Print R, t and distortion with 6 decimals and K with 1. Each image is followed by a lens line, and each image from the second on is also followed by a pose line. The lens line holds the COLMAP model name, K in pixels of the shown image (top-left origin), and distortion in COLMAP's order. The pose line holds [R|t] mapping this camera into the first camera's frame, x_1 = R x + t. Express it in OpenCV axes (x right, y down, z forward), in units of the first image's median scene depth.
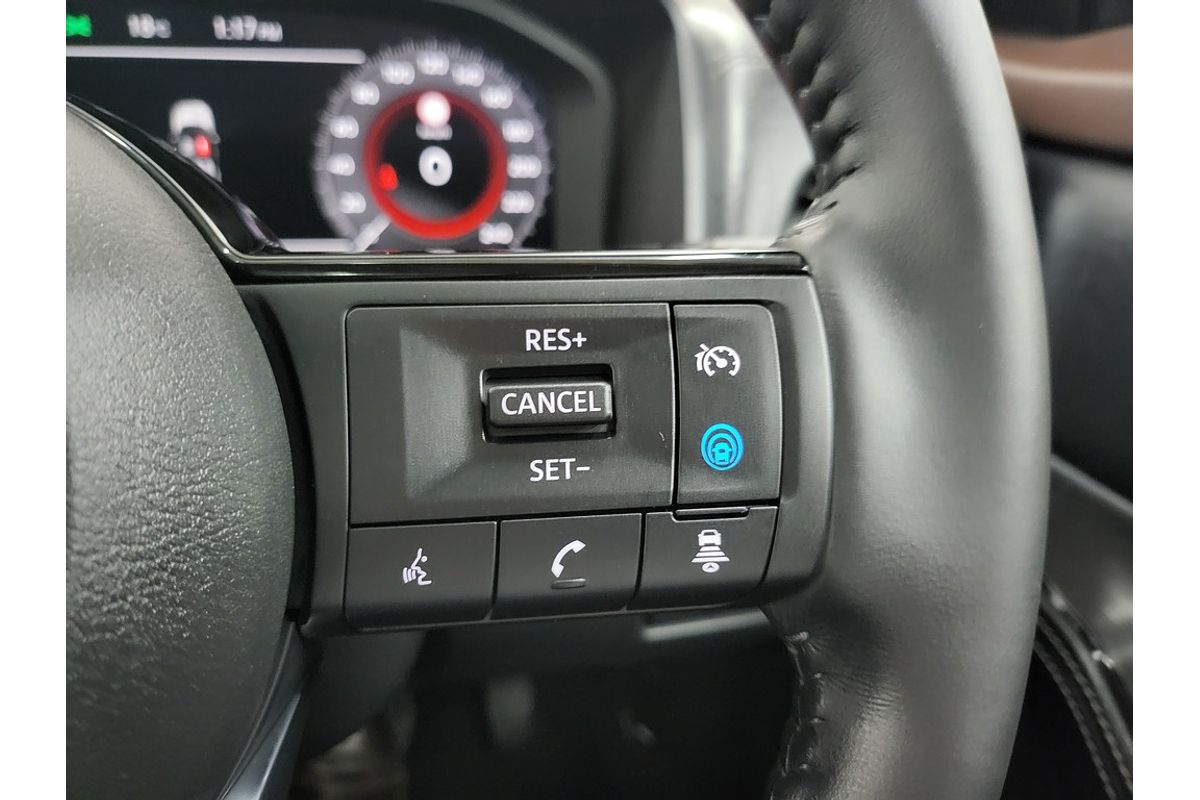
lens RADIAL K [[790.4, 0, 626.3], [0, 790.4, 393.2], [0, 0, 1]] dist [0.033328, -0.002393]
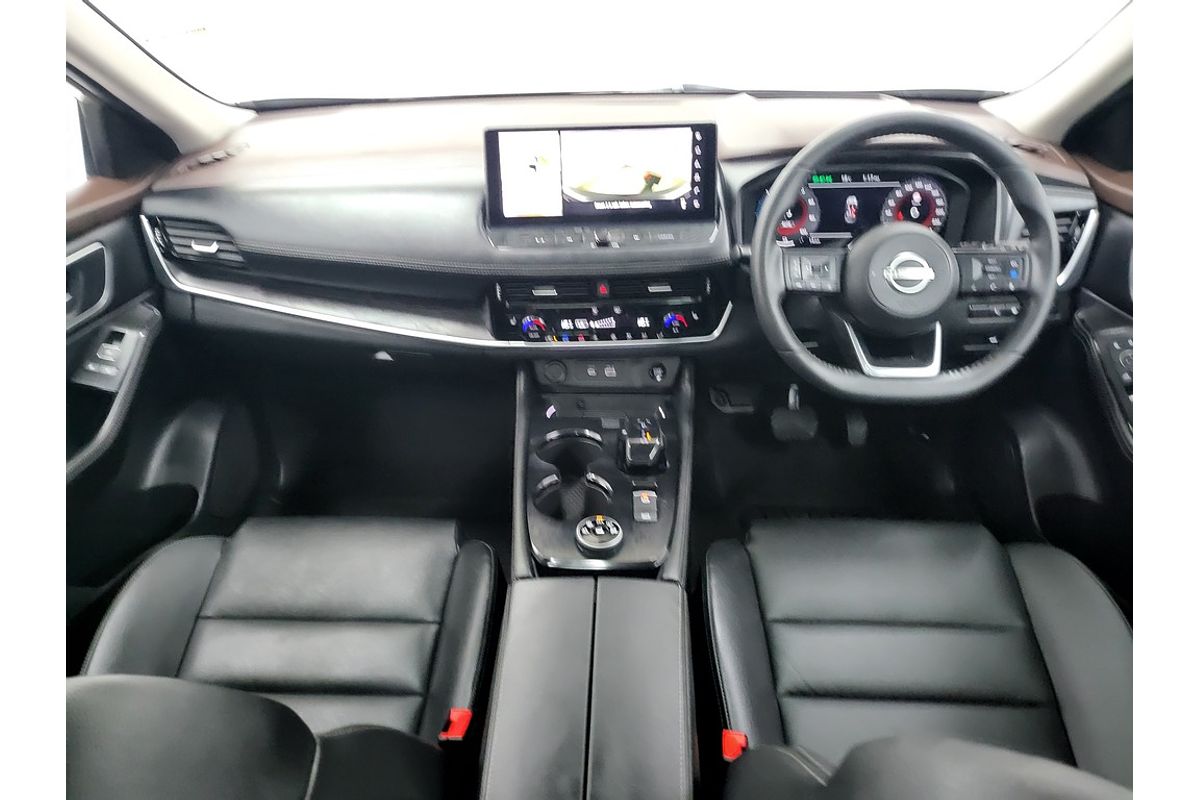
lens RADIAL K [[793.8, 0, 597.4], [0, 793.8, 390.4], [0, 0, 1]] dist [0.062981, -0.078831]
pose [[0.967046, 0.073225, -0.243844, -0.727795], [-0.052399, 0.994487, 0.090835, 0.273988], [0.249151, -0.075064, 0.965551, -3.089251]]
